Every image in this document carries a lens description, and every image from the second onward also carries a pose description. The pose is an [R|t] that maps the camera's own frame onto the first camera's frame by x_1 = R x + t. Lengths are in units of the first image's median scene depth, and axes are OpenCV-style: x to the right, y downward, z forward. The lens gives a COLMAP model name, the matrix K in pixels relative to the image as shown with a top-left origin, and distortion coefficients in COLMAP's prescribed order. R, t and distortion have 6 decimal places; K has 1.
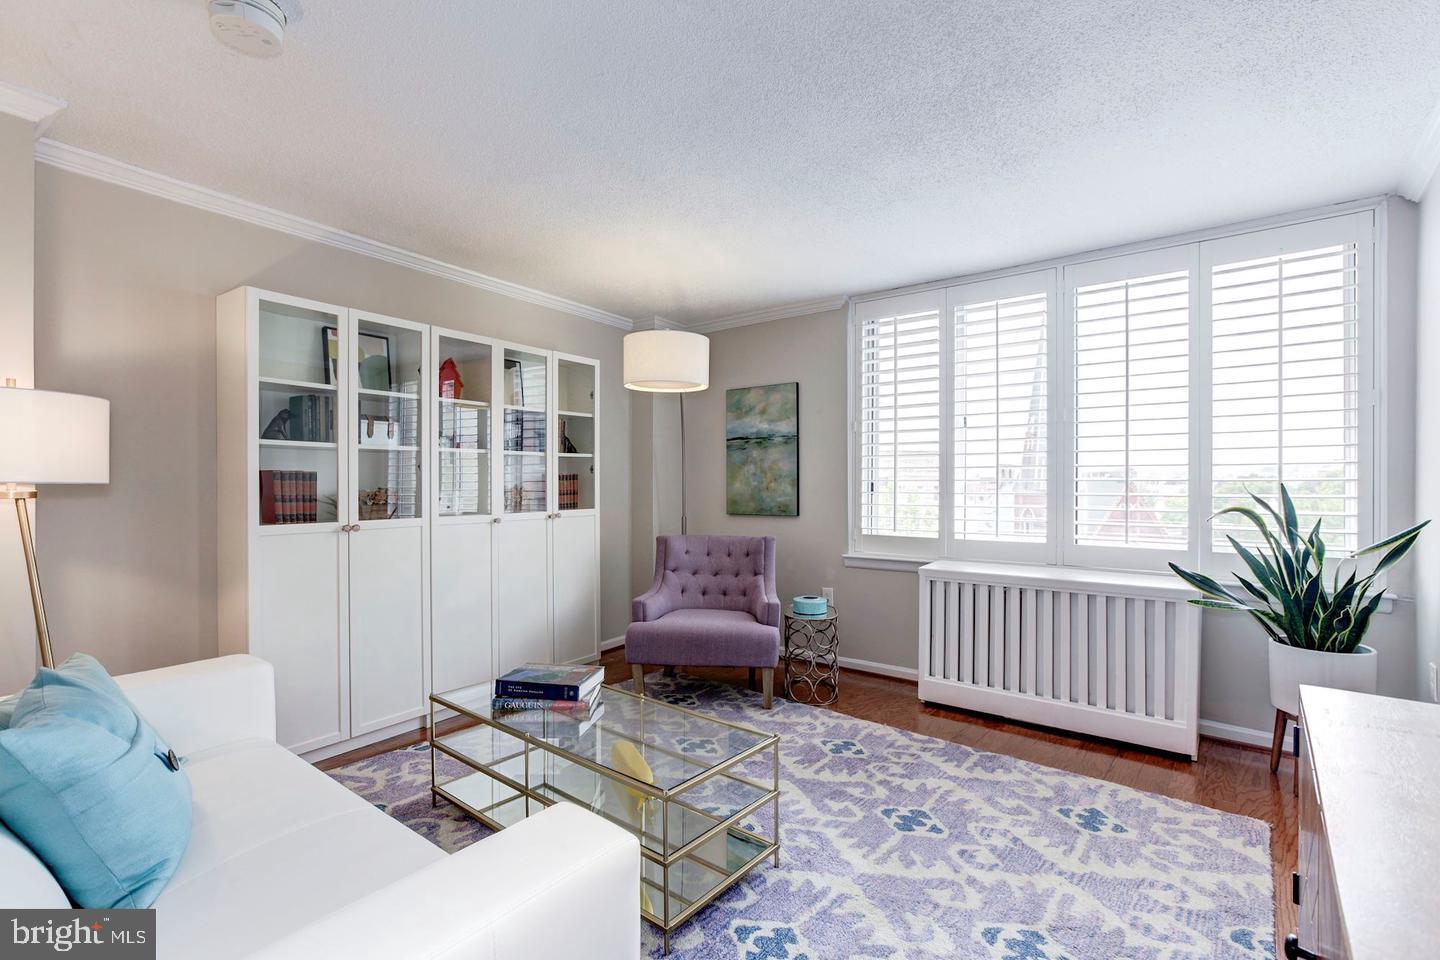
lens RADIAL K [[656.0, 0, 730.3], [0, 656.0, 486.5], [0, 0, 1]] dist [-0.001684, -0.000179]
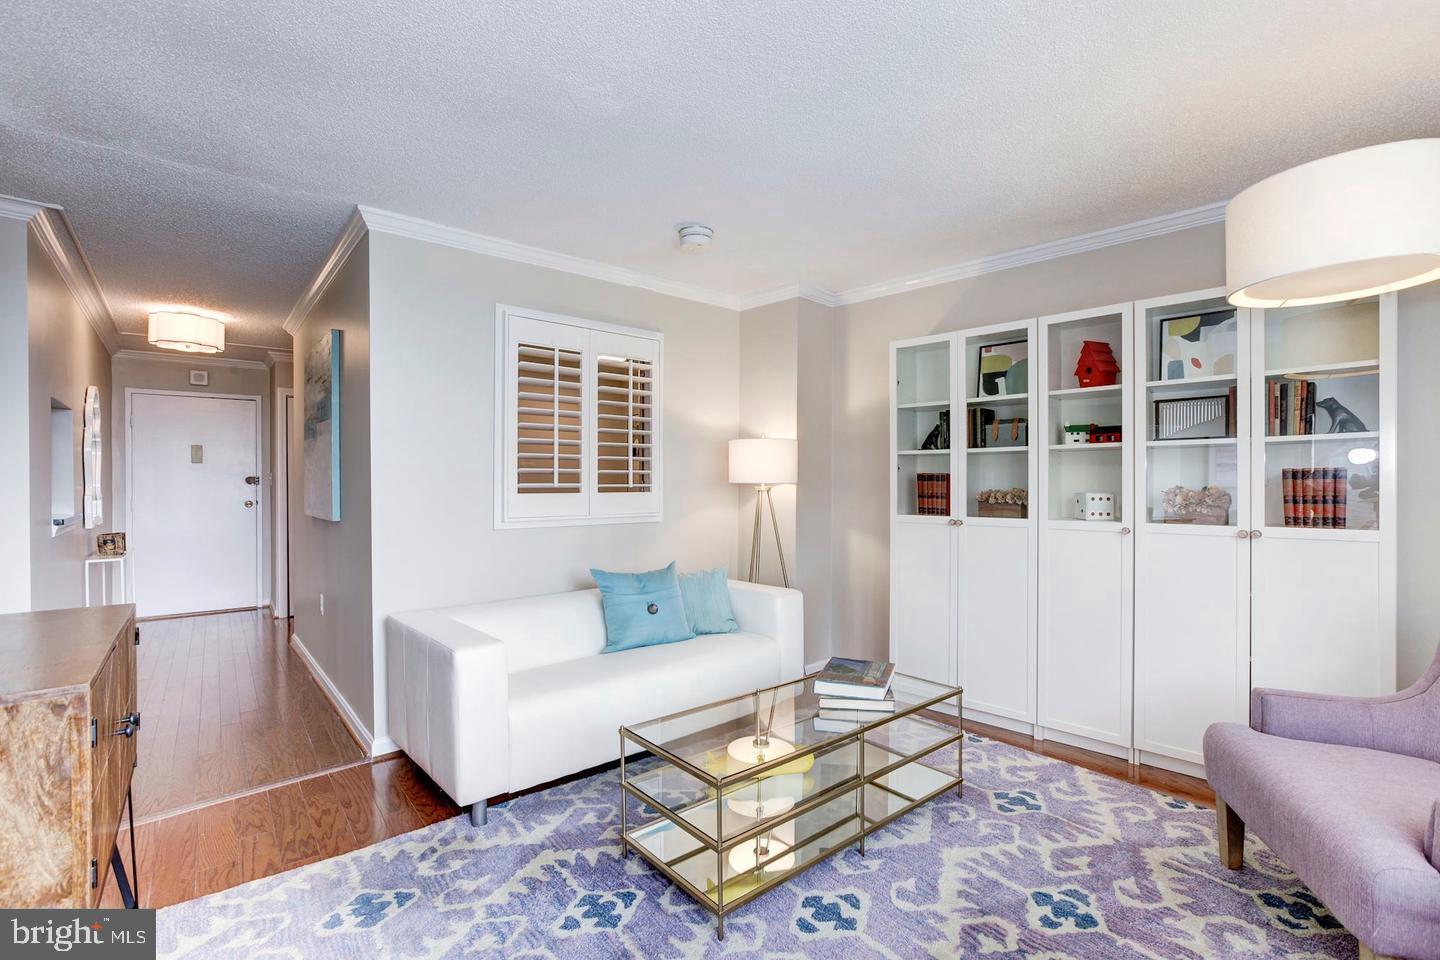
lens RADIAL K [[656.0, 0, 731.7], [0, 656.0, 480.2], [0, 0, 1]] dist [-0.001684, -0.000179]
pose [[-0.203130, 0.000319, -0.979152, 0.563801], [0.000037, 1.000000, 0.000318, -0.010801], [0.979152, 0.000028, -0.203130, 0.740600]]
